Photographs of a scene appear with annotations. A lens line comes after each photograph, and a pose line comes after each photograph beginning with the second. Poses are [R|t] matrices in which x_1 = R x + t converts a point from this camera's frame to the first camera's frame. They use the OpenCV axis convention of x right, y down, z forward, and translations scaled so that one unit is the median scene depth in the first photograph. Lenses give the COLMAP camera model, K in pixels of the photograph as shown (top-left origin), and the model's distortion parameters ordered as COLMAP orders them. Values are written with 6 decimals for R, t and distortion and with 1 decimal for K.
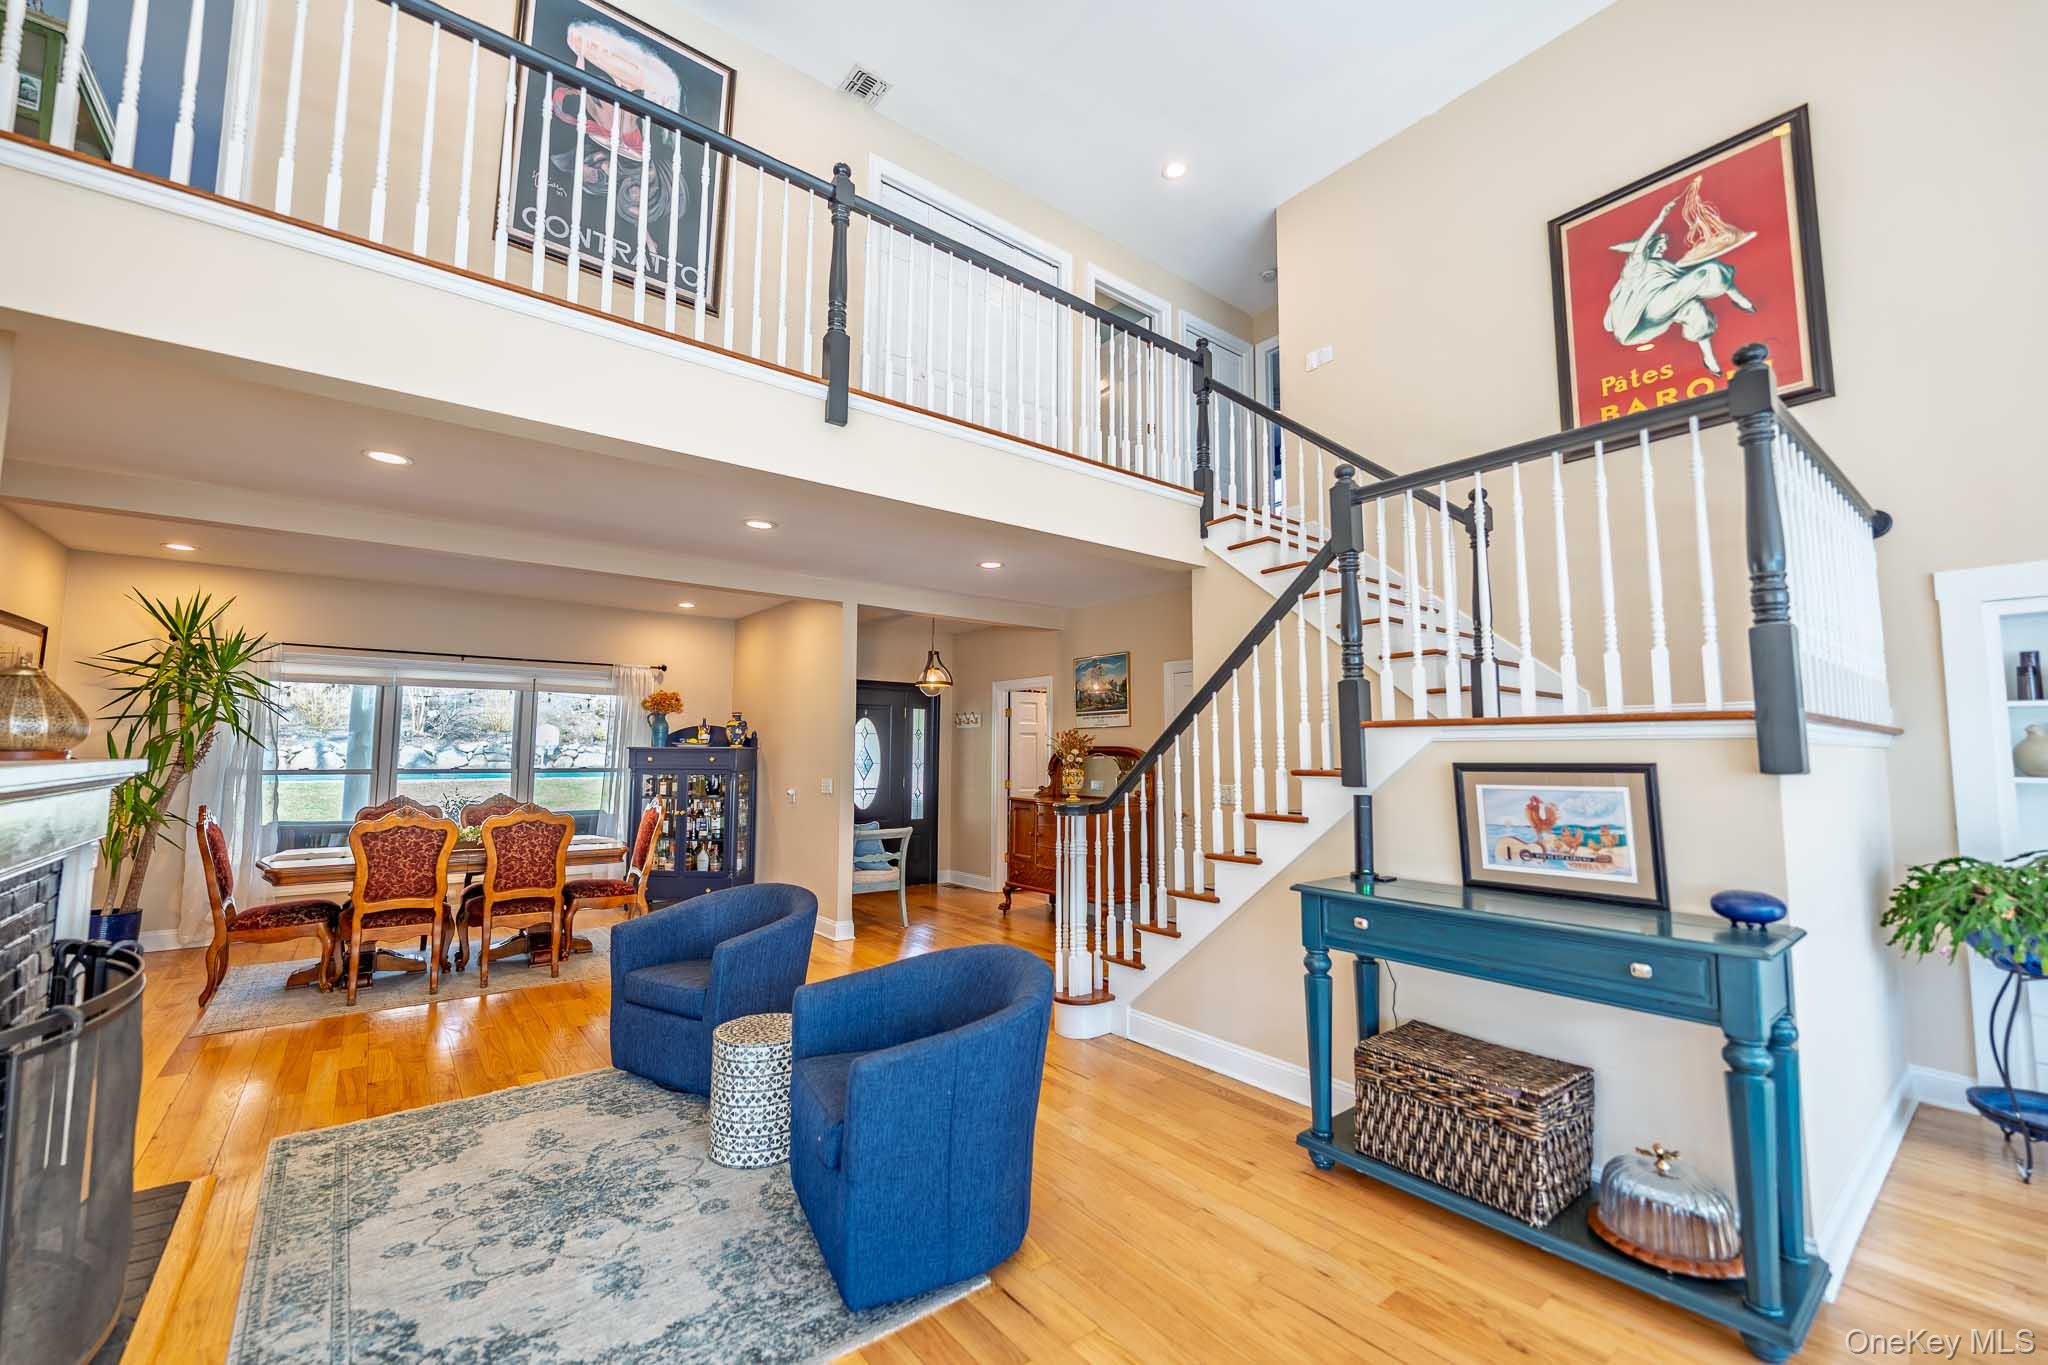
lens RADIAL K [[825.9, 0, 1021.2], [0, 825.9, 682.0], [0, 0, 1]] dist [-0.001250, -0.000332]
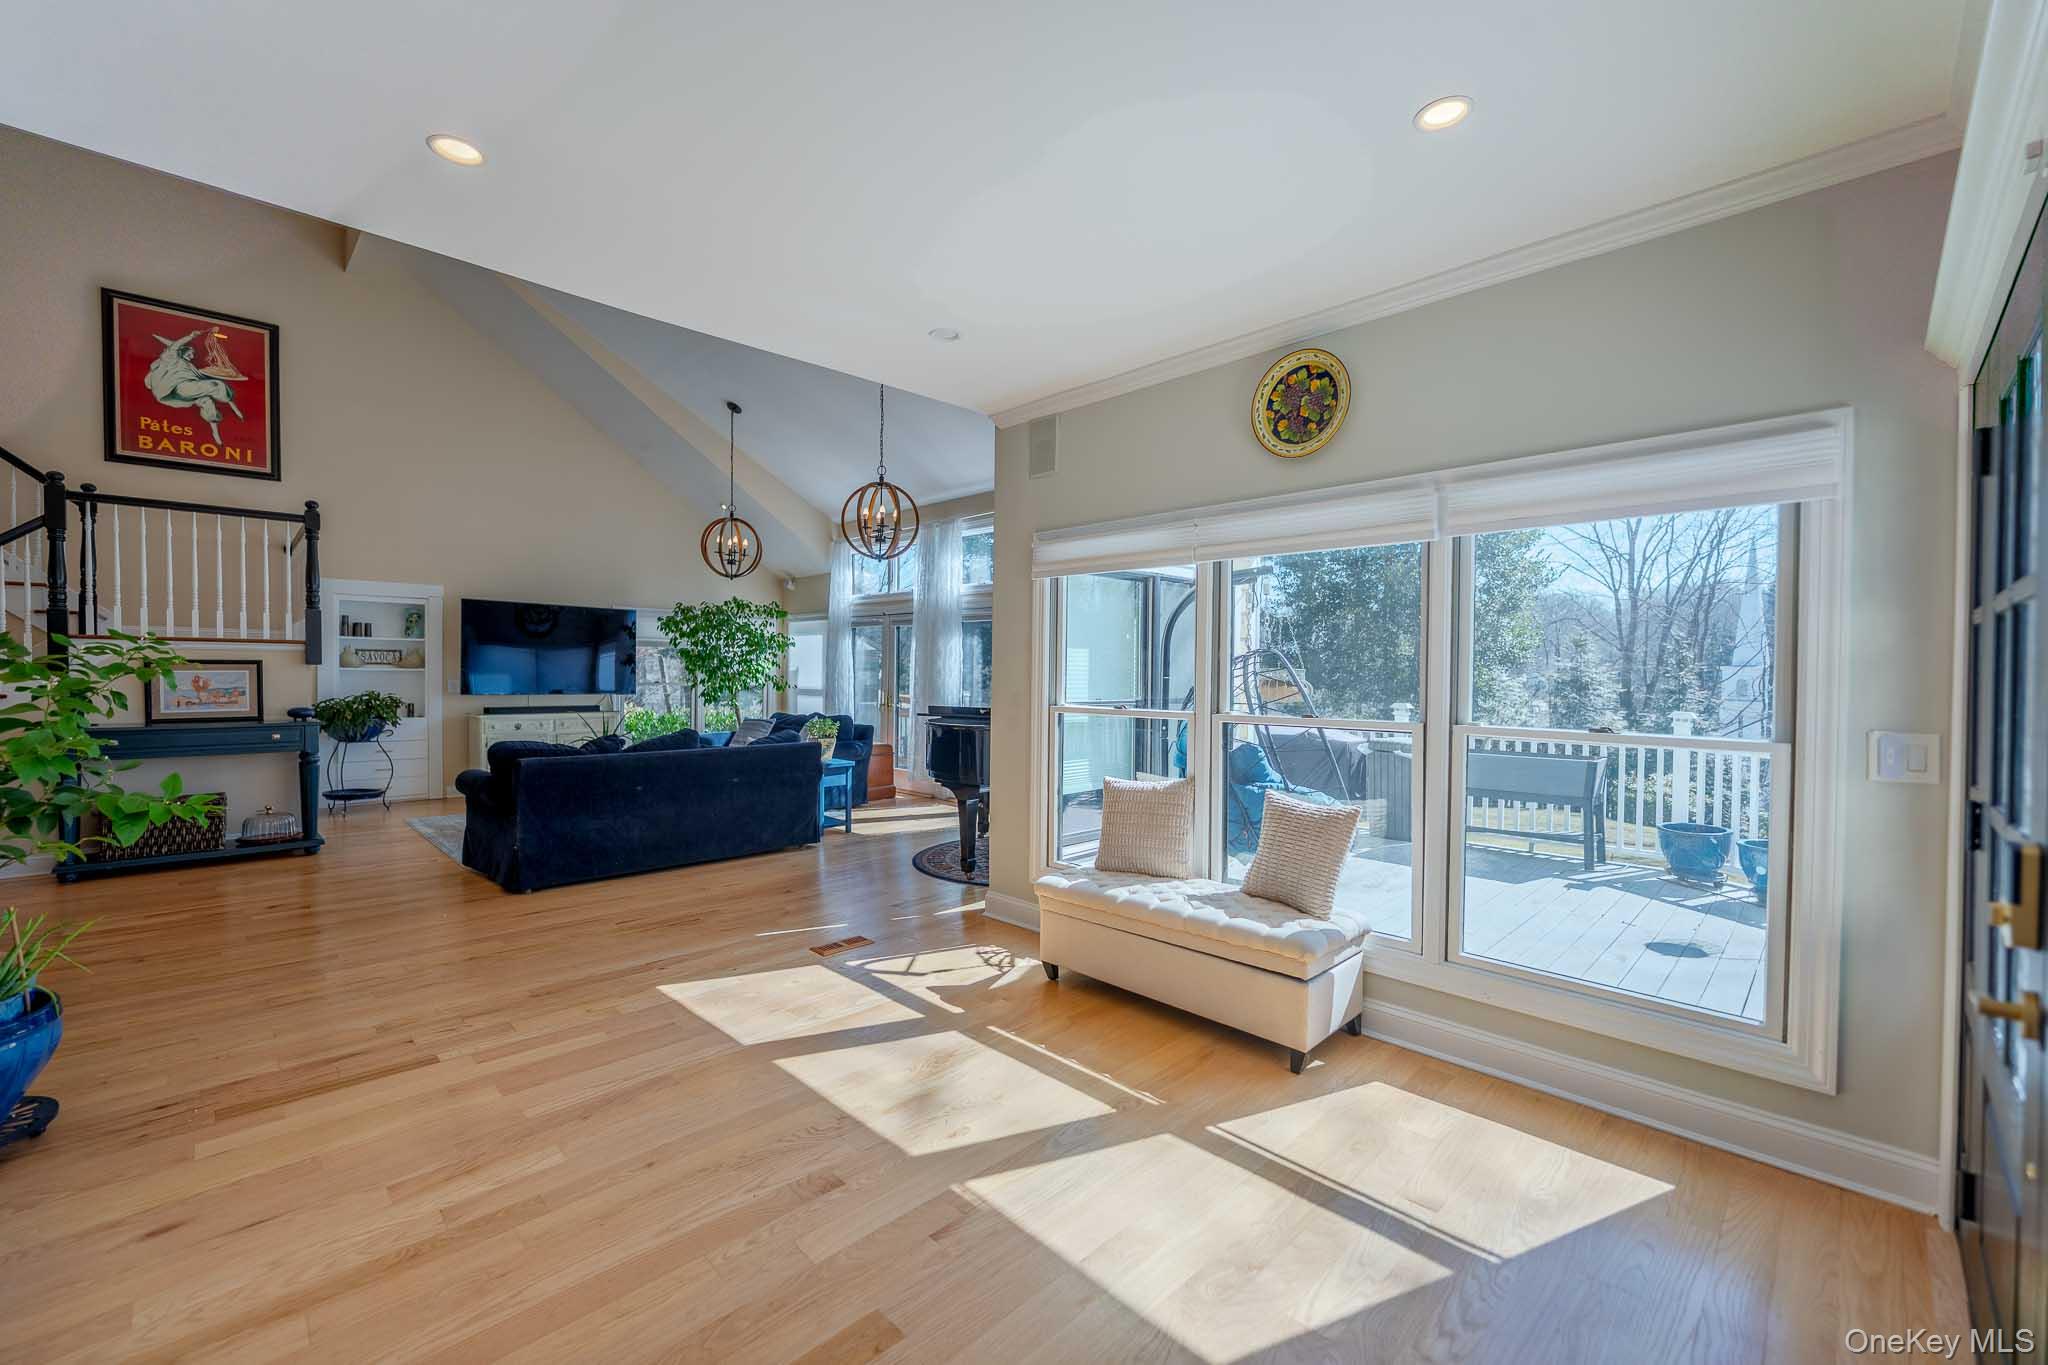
lens RADIAL K [[825.9, 0, 1024.9], [0, 825.9, 683.8], [0, 0, 1]] dist [-0.001250, -0.000332]
pose [[-0.121670, -0.021716, 0.992333, -1.519432], [-0.097012, 0.995234, 0.009885, -0.059283], [-0.987818, -0.095066, -0.123197, -0.731580]]
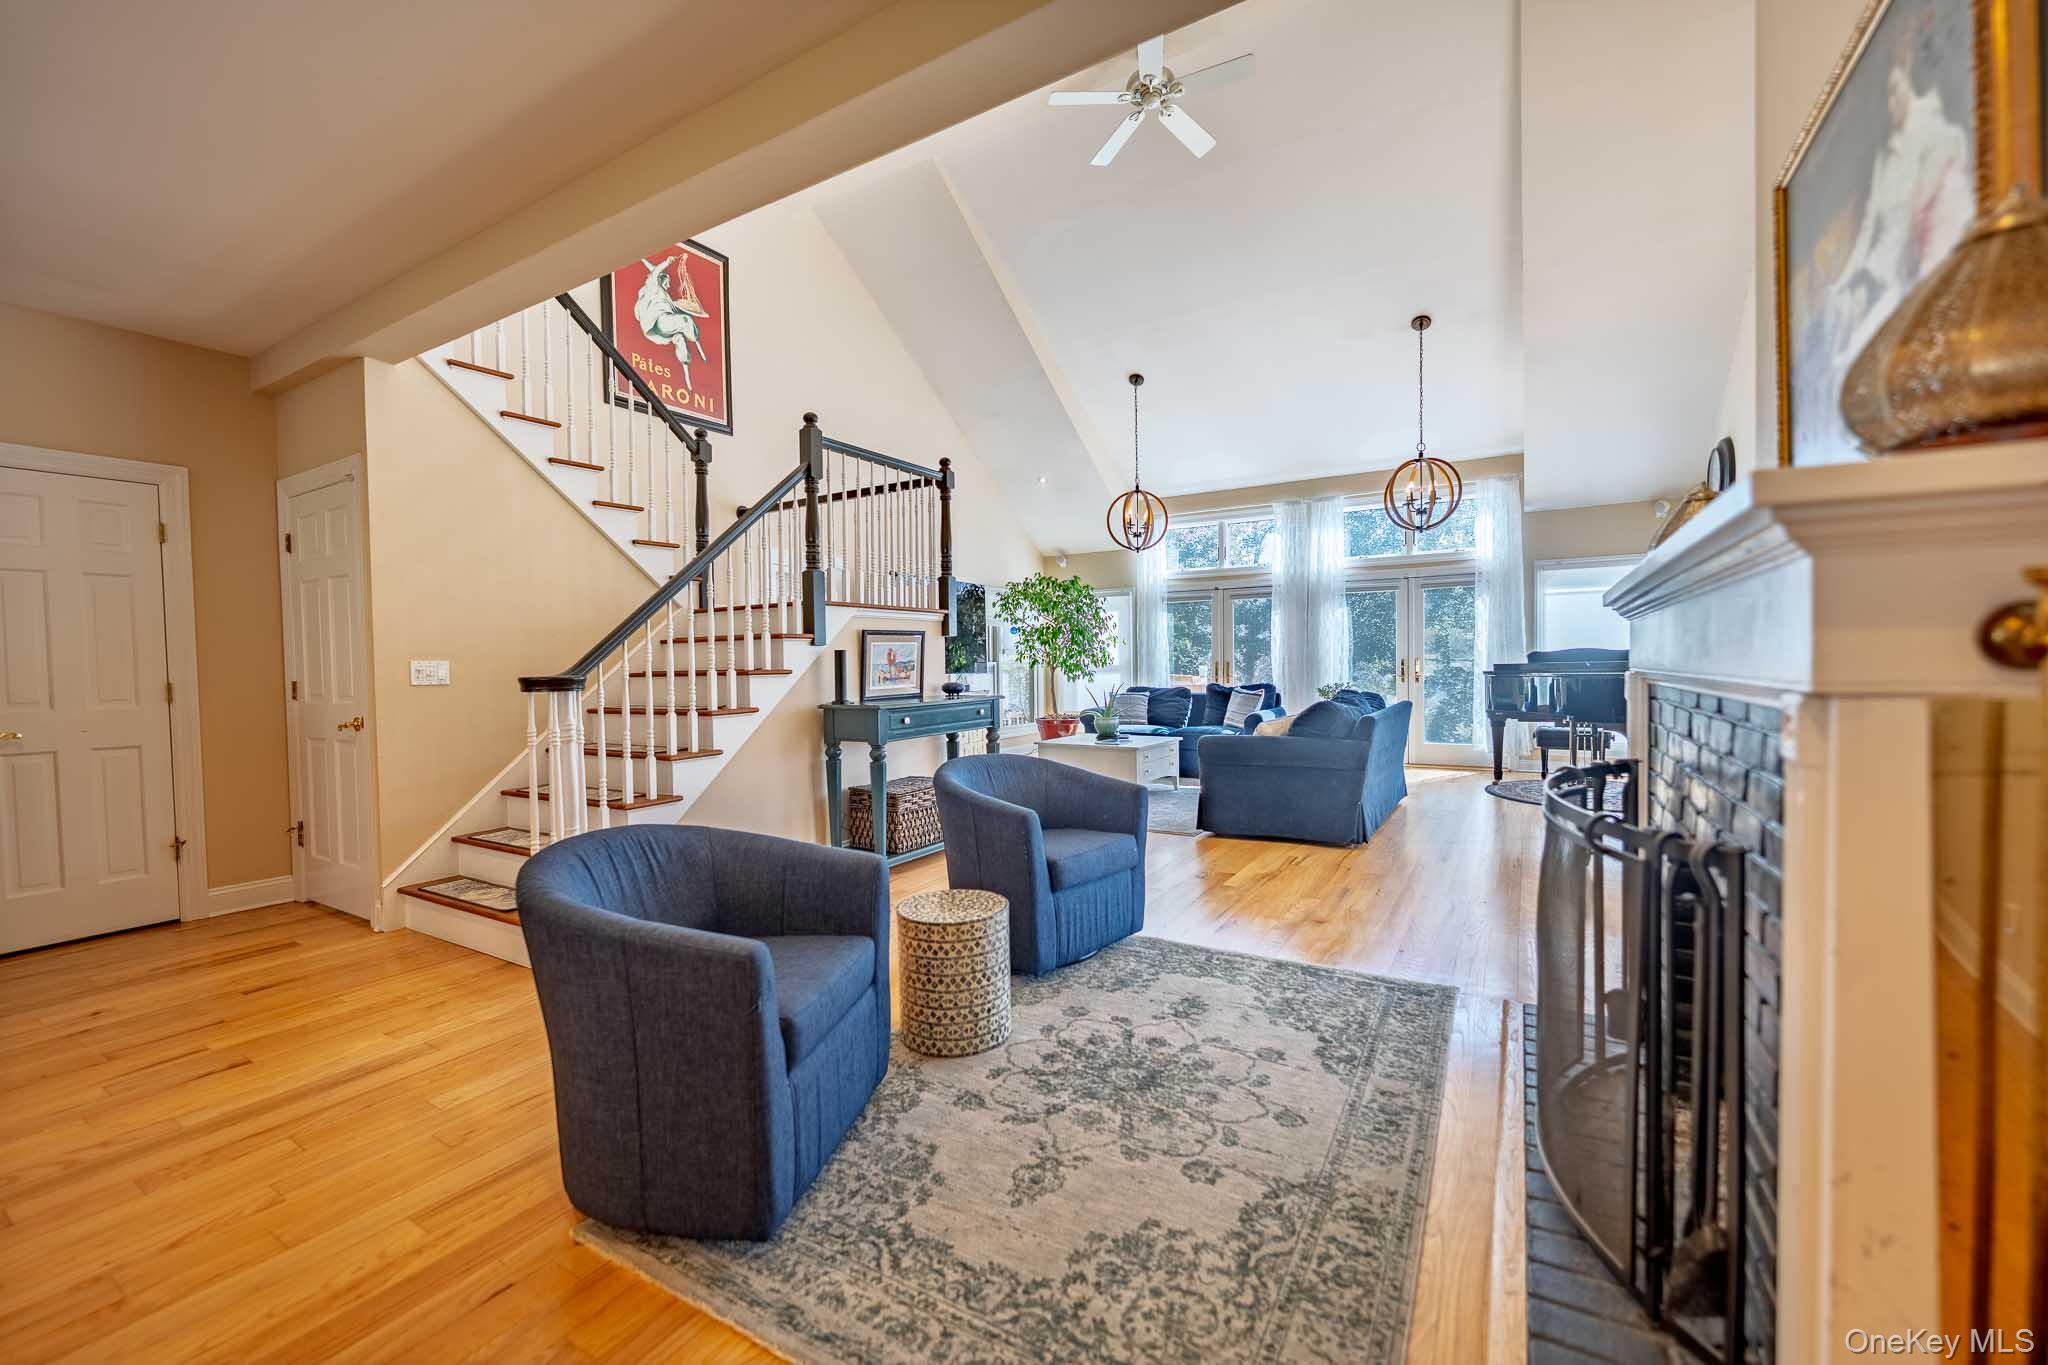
lens RADIAL K [[825.9, 0, 1021.9], [0, 825.9, 685.5], [0, 0, 1]] dist [-0.001250, -0.000332]
pose [[-0.350522, -0.026992, 0.936165, -1.112535], [-0.067915, 0.997686, 0.003336, 0.173926], [-0.934089, -0.062411, -0.351544, 1.214972]]
